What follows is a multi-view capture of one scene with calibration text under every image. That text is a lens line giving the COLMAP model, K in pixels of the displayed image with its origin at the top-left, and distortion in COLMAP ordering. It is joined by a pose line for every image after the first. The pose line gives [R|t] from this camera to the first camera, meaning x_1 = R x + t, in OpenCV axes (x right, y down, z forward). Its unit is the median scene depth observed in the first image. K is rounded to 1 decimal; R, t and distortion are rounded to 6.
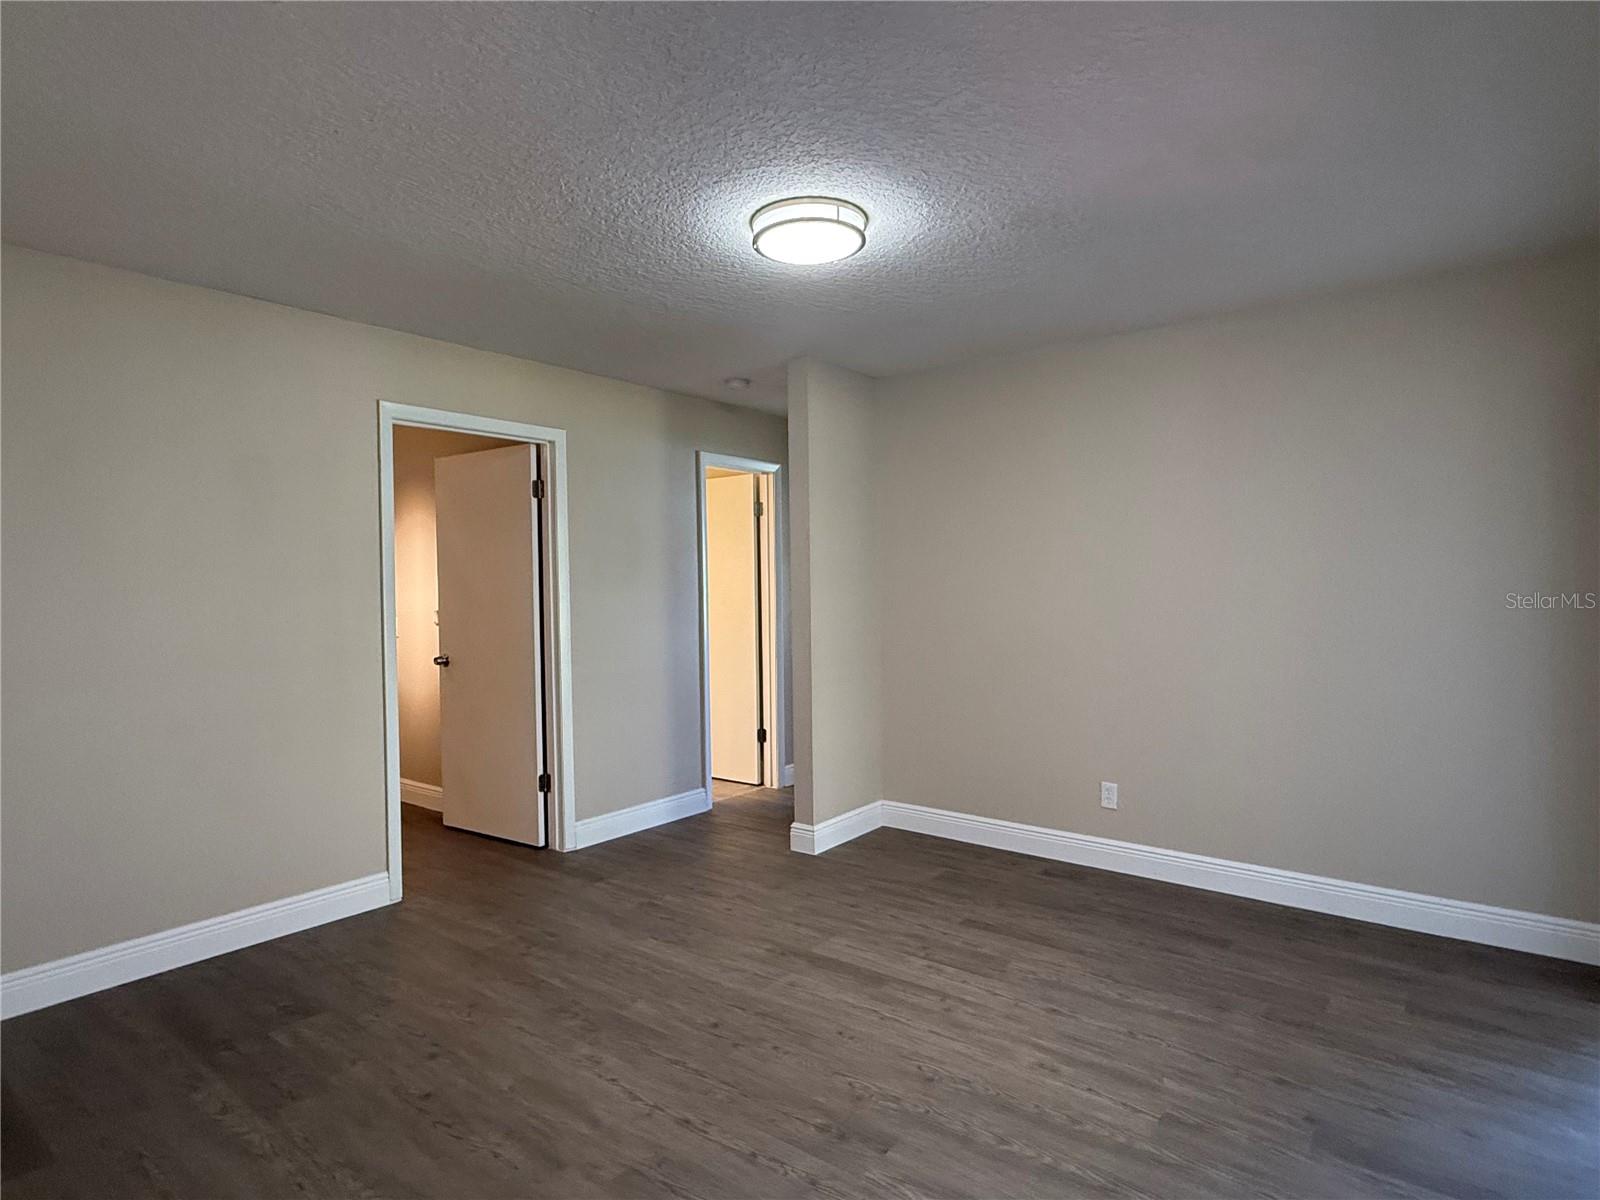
lens RADIAL K [[879.5, 0, 800.0], [0, 879.5, 600.0], [0, 0, 1]] dist [-0.000772, 0.001321]
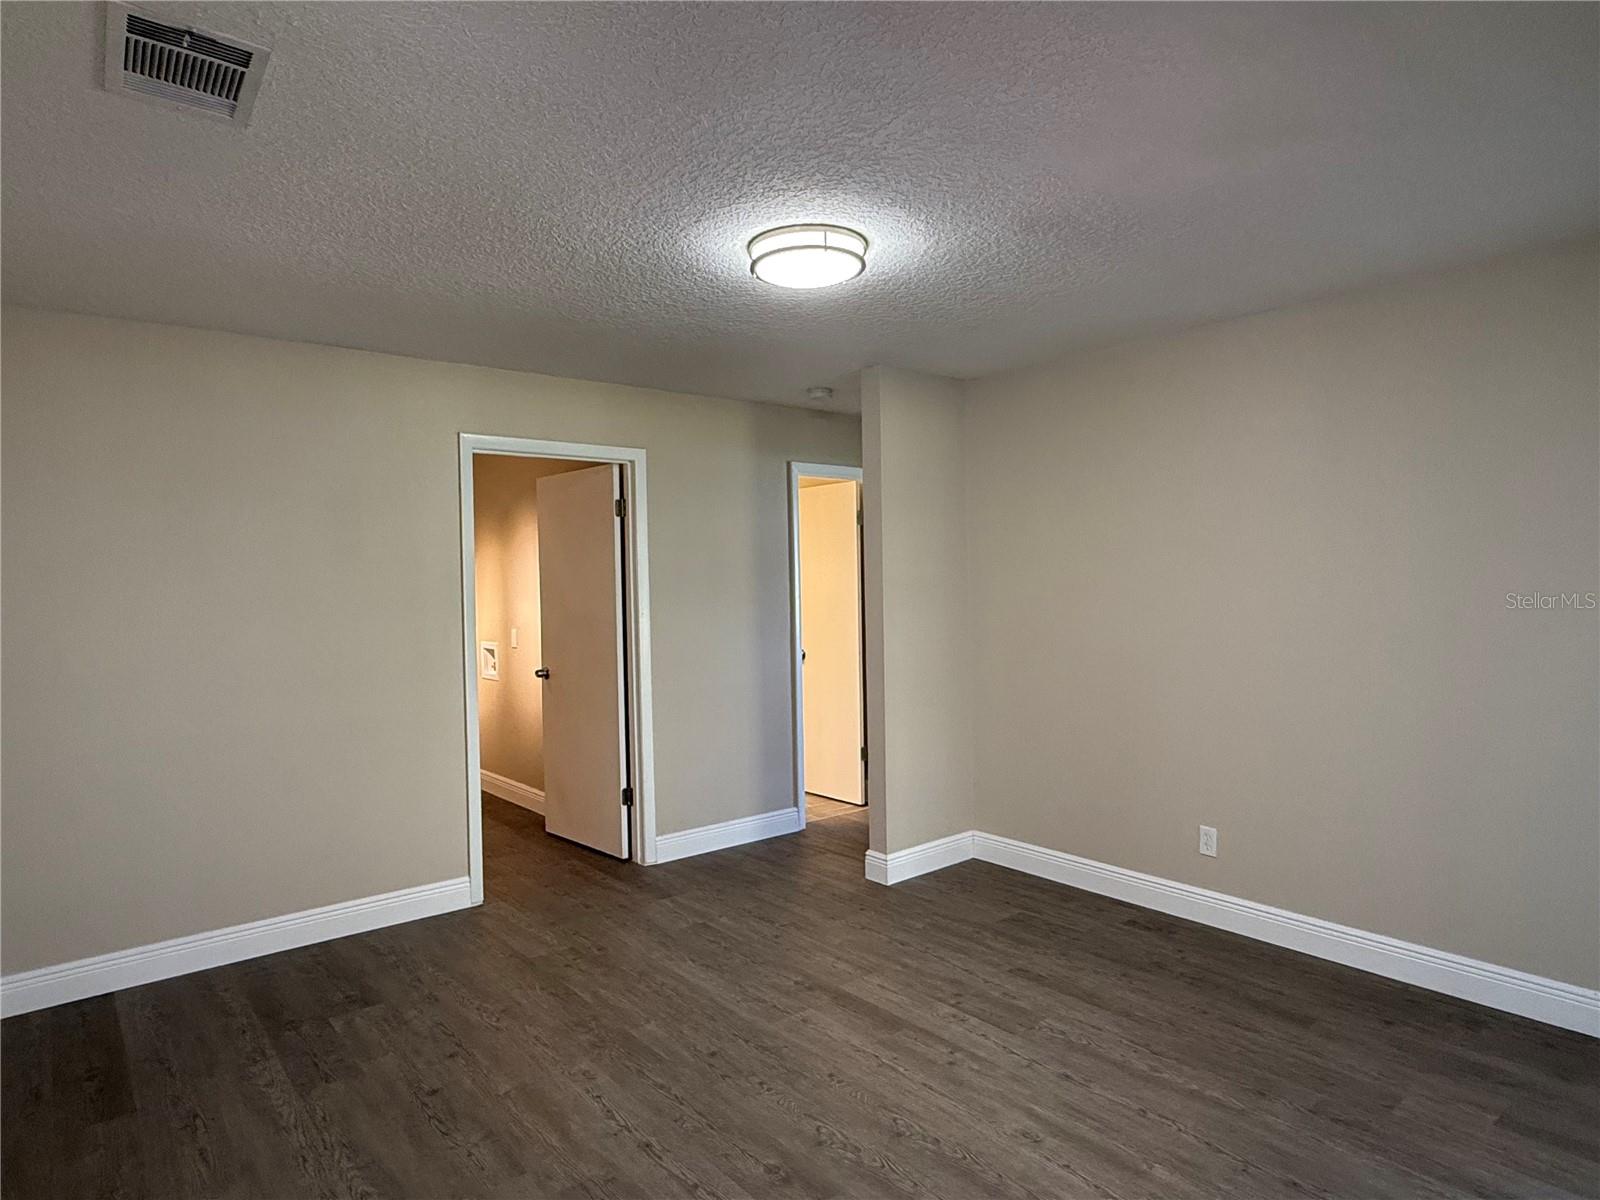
lens RADIAL K [[938.7, 0, 800.0], [0, 938.7, 600.0], [0, 0, 1]] dist [-0.000486, -0.000916]
pose [[0.976190, 0.000231, -0.216918, 0.196992], [0.001226, 0.999978, 0.006581, -0.037132], [0.216914, -0.006690, 0.976168, -0.021507]]
